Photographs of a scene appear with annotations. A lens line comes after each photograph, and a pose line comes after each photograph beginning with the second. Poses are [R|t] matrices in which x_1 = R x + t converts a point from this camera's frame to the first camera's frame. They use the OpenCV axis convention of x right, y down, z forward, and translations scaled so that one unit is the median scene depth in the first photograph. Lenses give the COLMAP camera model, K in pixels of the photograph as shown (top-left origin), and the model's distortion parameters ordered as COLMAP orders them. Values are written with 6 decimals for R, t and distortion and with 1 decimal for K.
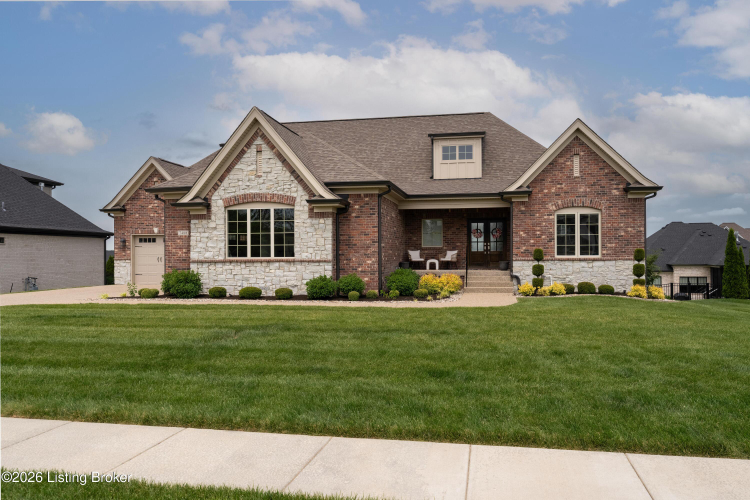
lens RADIAL K [[529.4, 0, 379.8], [0, 529.4, 253.3], [0, 0, 1]] dist [-0.003456, 0.000301]
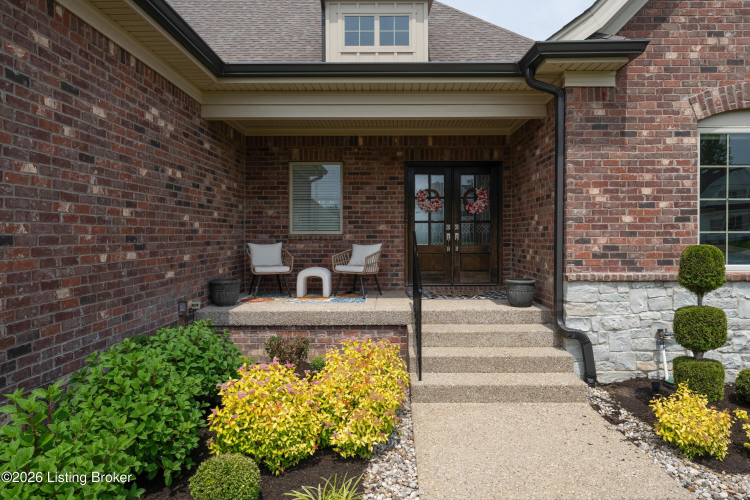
lens RADIAL K [[454.5, 0, 377.1], [0, 454.5, 246.5], [0, 0, 1]] dist [-0.004226, -0.000808]
pose [[0.985224, -0.001521, 0.171262, 0.096052], [-0.002526, 0.999723, 0.023410, -0.011930], [-0.171250, -0.023496, 0.984947, 0.739084]]
